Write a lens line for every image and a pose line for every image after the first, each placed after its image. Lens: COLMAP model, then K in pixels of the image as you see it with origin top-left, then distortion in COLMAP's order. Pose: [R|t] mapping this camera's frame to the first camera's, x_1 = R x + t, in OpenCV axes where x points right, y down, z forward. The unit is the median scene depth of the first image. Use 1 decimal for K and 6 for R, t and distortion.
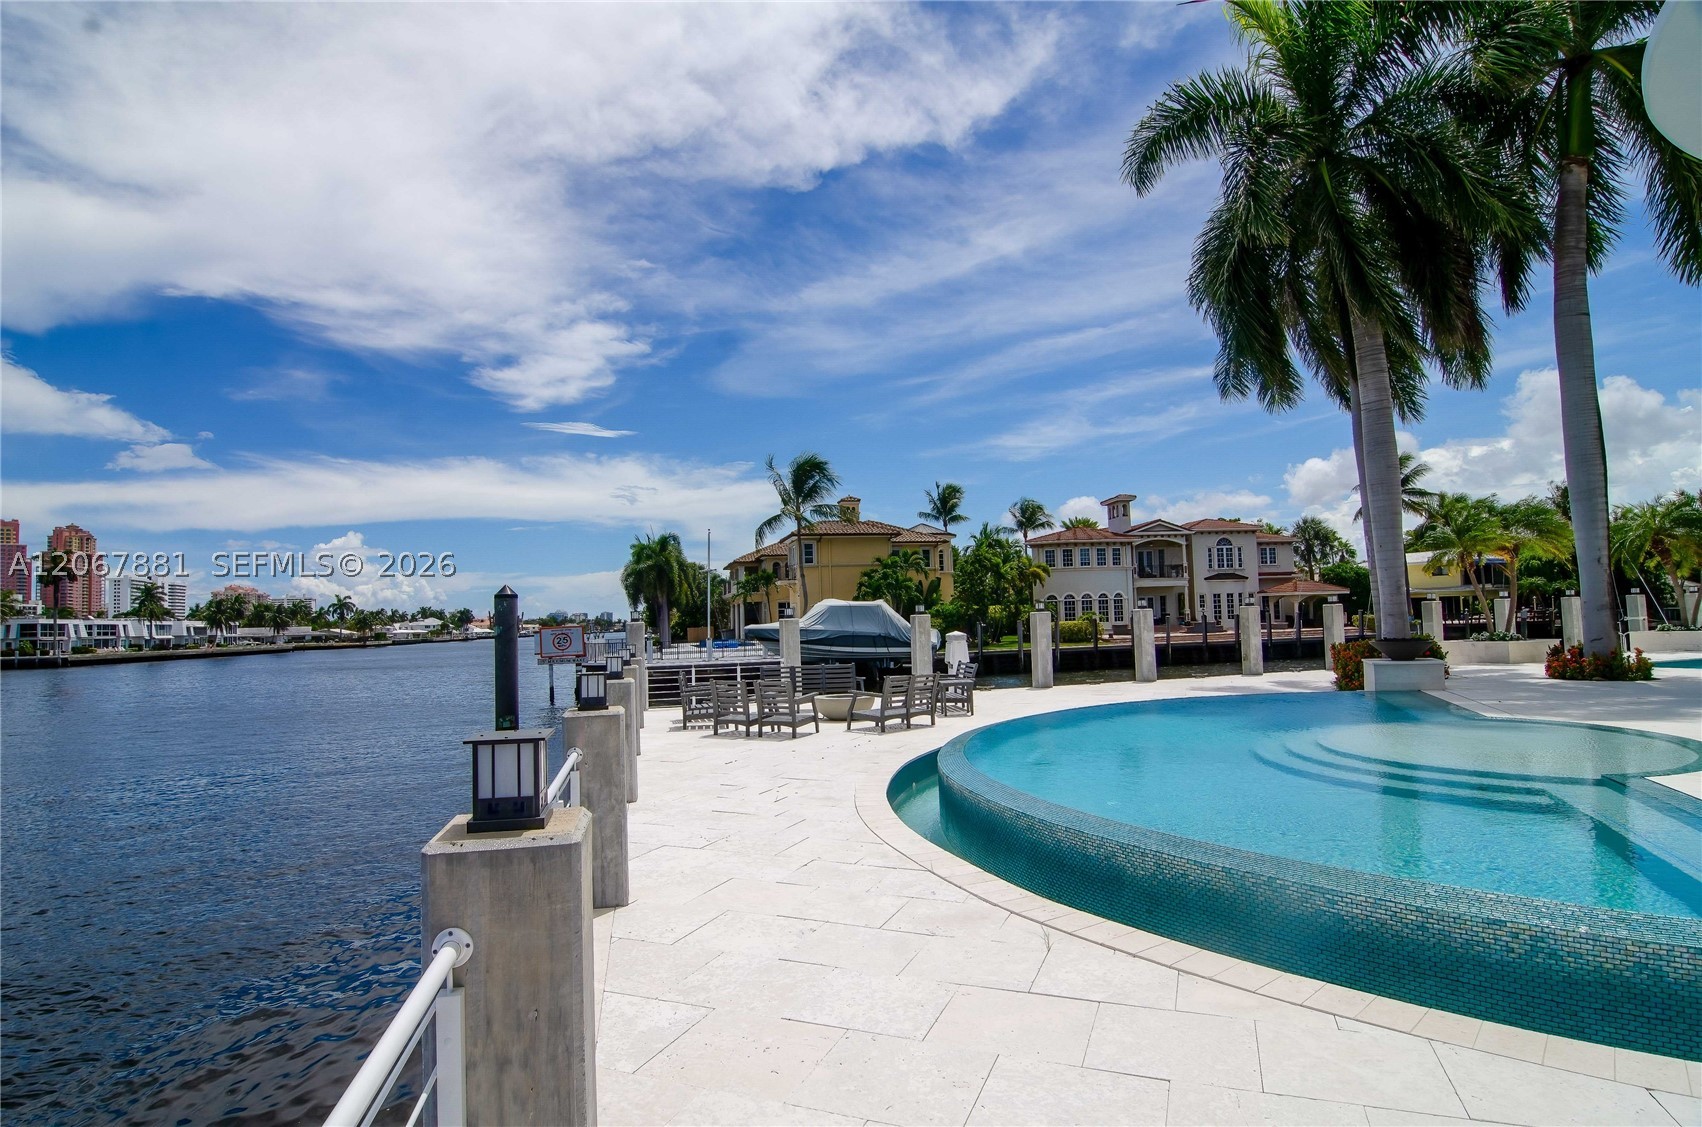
lens RADIAL K [[936.2, 0, 829.9], [0, 936.2, 579.9], [0, 0, 1]] dist [-0.009335, -0.011436]
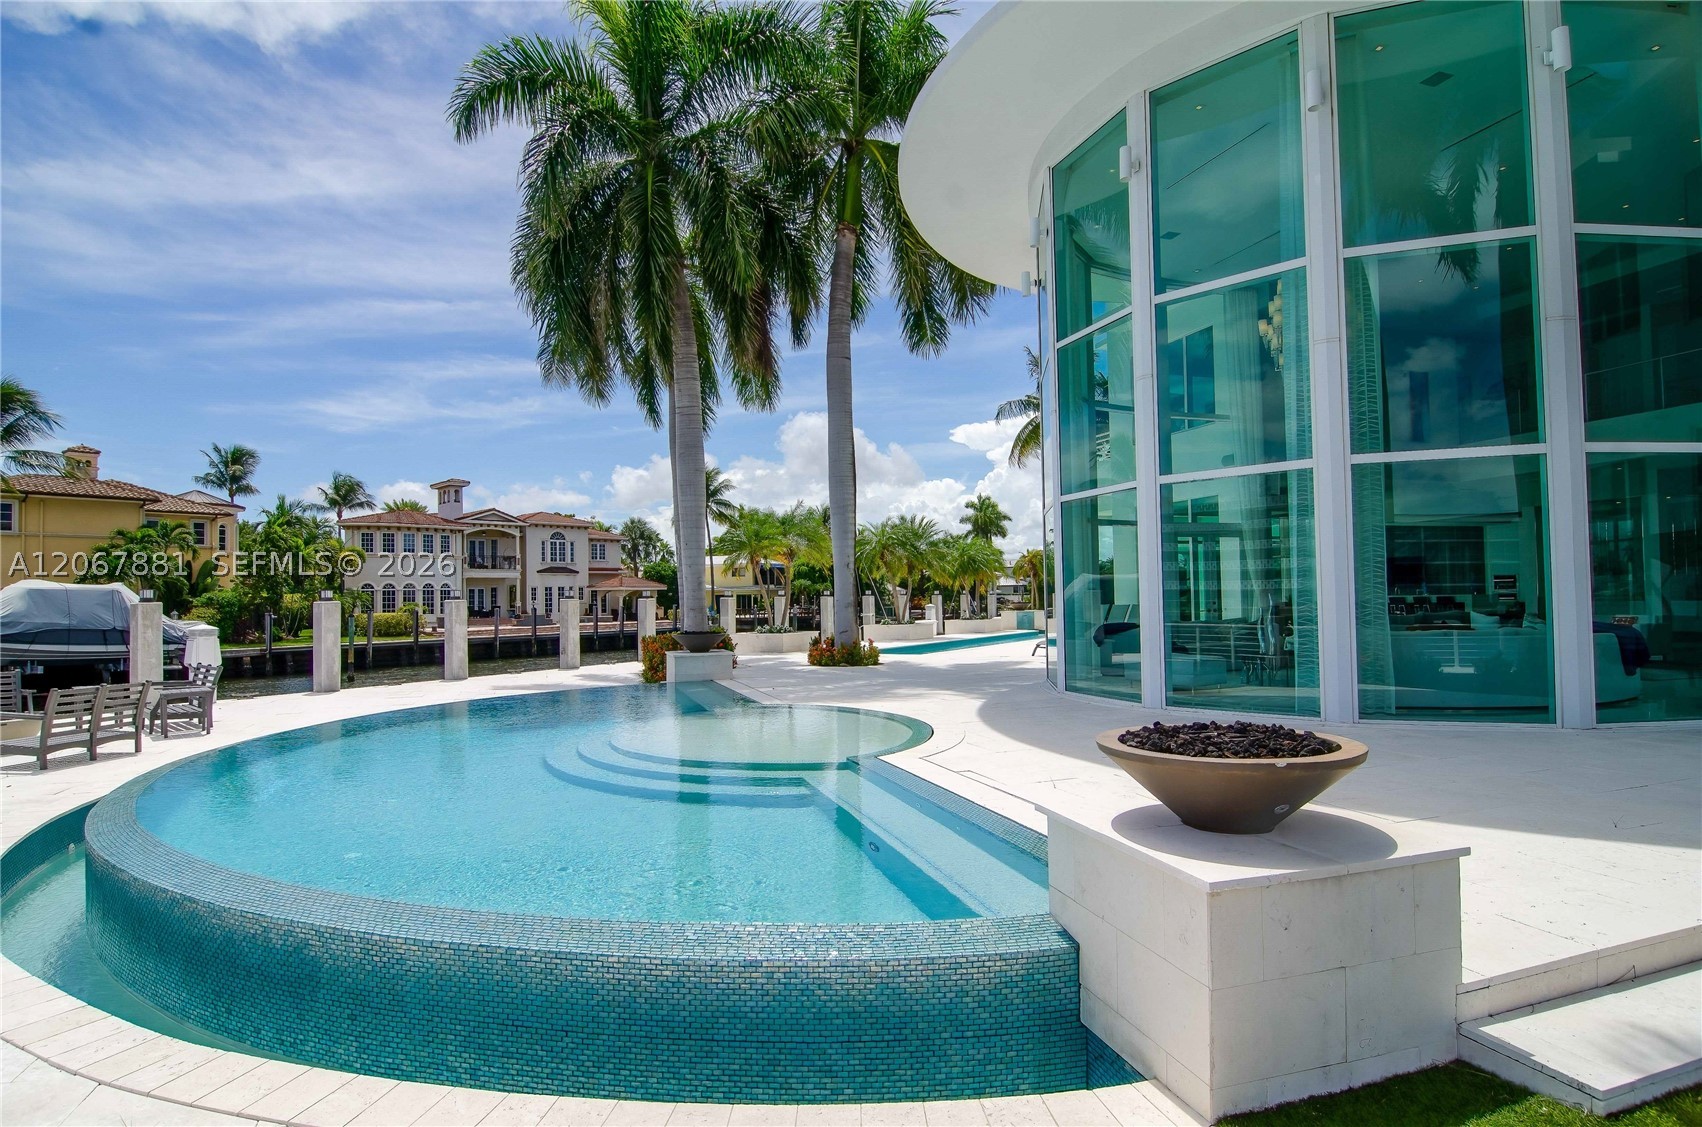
lens RADIAL K [[936.2, 0, 866.6], [0, 936.2, 571.9], [0, 0, 1]] dist [-0.009335, -0.011436]
pose [[0.753572, 0.036814, 0.656333, 0.010246], [-0.036450, 0.999235, -0.014196, 0.000498], [-0.656354, -0.013226, 0.754337, 0.013226]]
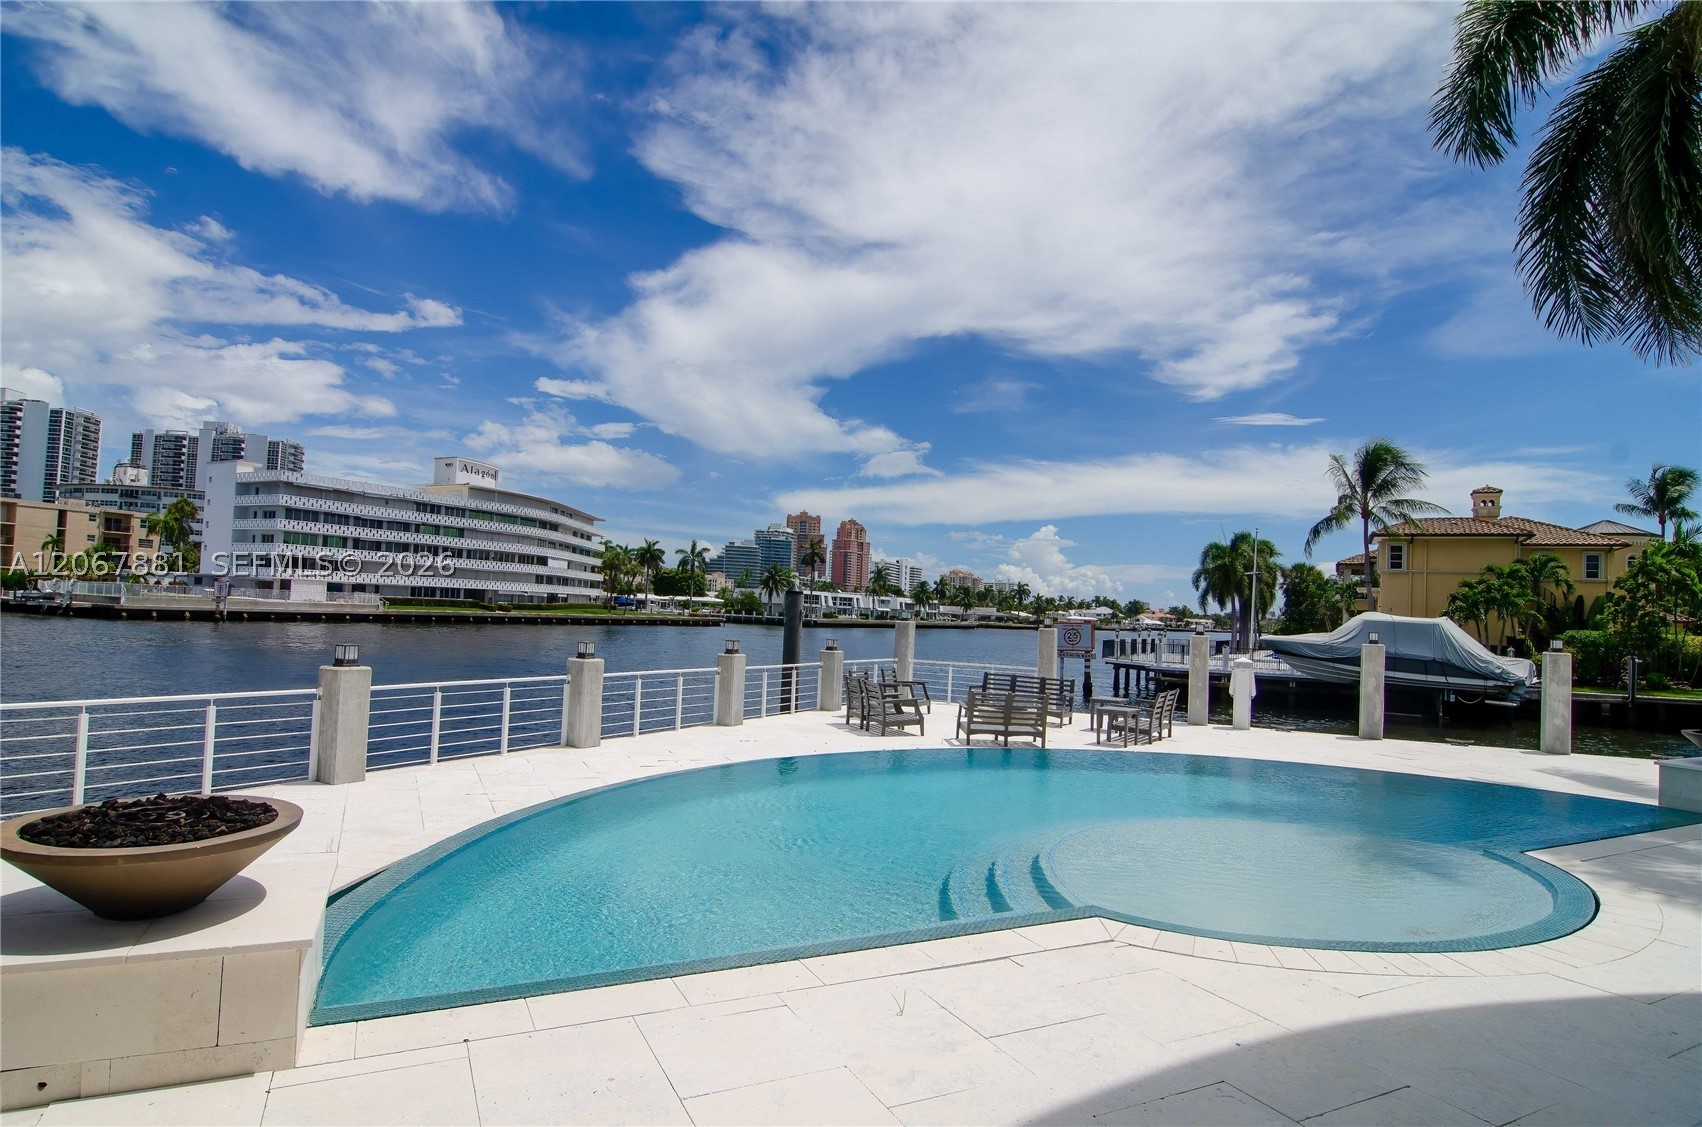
lens RADIAL K [[936.2, 0, 867.6], [0, 936.2, 638.9], [0, 0, 1]] dist [-0.009335, -0.011436]
pose [[0.739629, 0.083066, -0.667870, 0.137651], [-0.035549, 0.995791, 0.084483, -0.006188], [0.672076, -0.038744, 0.739468, 0.042551]]
